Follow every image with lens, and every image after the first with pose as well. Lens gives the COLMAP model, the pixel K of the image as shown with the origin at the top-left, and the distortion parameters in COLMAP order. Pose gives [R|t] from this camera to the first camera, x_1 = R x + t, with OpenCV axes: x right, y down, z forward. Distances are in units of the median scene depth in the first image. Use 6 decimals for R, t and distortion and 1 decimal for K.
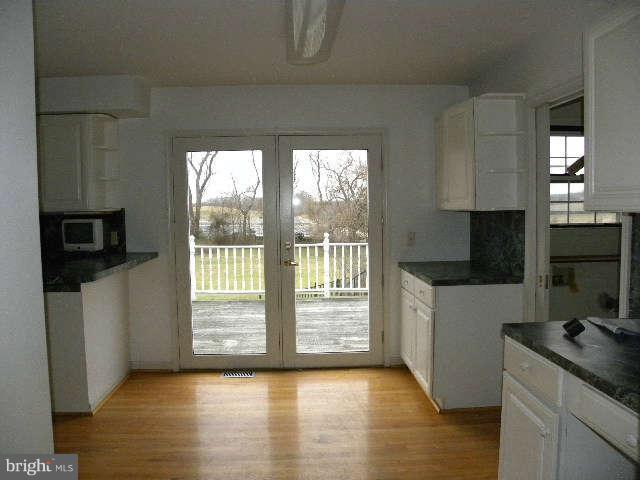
lens RADIAL K [[475.6, 0, 320.0], [0, 475.6, 240.0], [0, 0, 1]] dist [-0.118693, 0.000465]
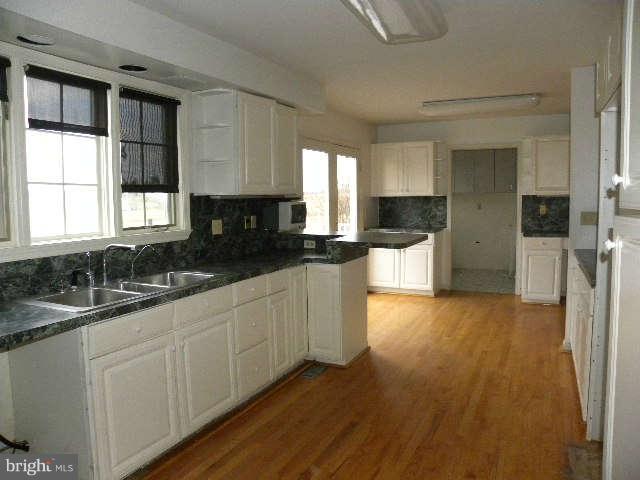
lens RADIAL K [[475.6, 0, 320.0], [0, 475.6, 240.0], [0, 0, 1]] dist [-0.118693, 0.000465]
pose [[0.487927, -0.077862, 0.869405, -1.242336], [0.067616, 0.996392, 0.051287, -0.013456], [-0.870262, 0.033762, 0.491431, 0.413387]]
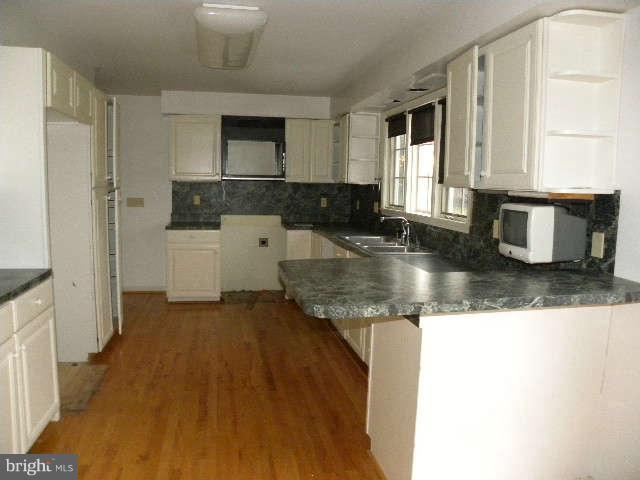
lens RADIAL K [[475.6, 0, 320.0], [0, 475.6, 240.0], [0, 0, 1]] dist [-0.118693, 0.000465]
pose [[0.146944, 0.131765, -0.980329, 0.027786], [-0.089128, 0.988820, 0.119546, -0.047264], [0.985121, 0.069808, 0.157045, 0.642964]]
